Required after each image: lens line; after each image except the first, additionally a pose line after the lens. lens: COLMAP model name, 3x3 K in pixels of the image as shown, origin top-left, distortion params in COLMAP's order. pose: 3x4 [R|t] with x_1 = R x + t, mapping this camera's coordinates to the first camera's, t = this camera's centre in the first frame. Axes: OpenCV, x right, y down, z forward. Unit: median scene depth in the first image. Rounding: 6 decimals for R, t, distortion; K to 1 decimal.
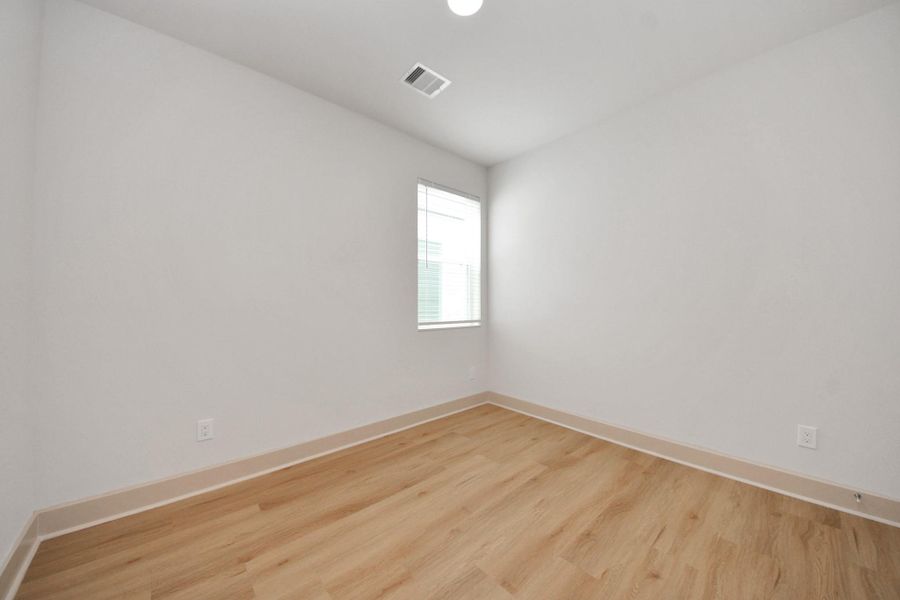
lens RADIAL K [[326.3, 0, 448.6], [0, 326.3, 299.0], [0, 0, 1]] dist [0.003759, -0.005870]
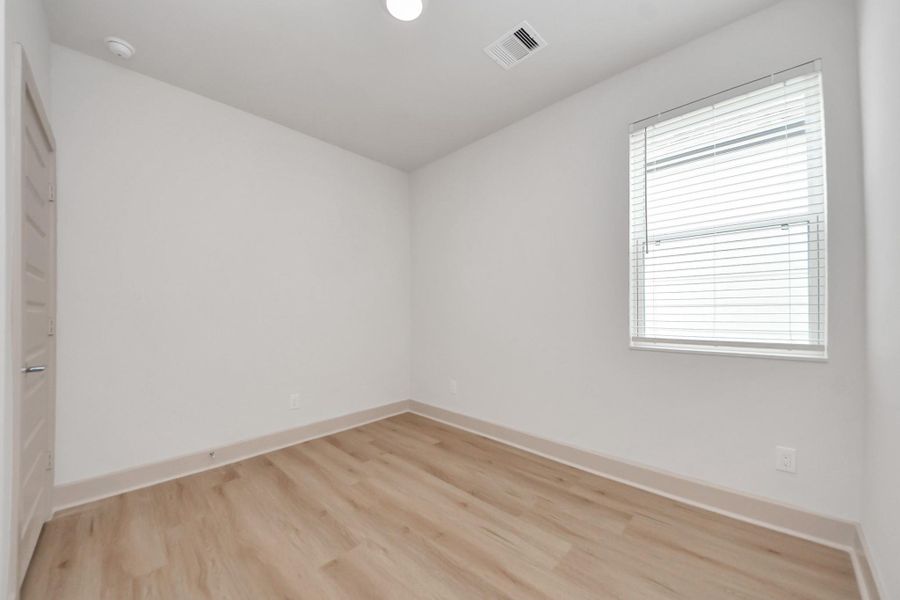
lens RADIAL K [[326.3, 0, 447.9], [0, 326.3, 304.5], [0, 0, 1]] dist [0.003759, -0.005870]
pose [[0.079913, -0.009679, -0.996755, 0.799591], [0.012346, 0.999886, -0.008719, 0.008249], [0.996725, -0.011609, 0.080024, 0.793863]]
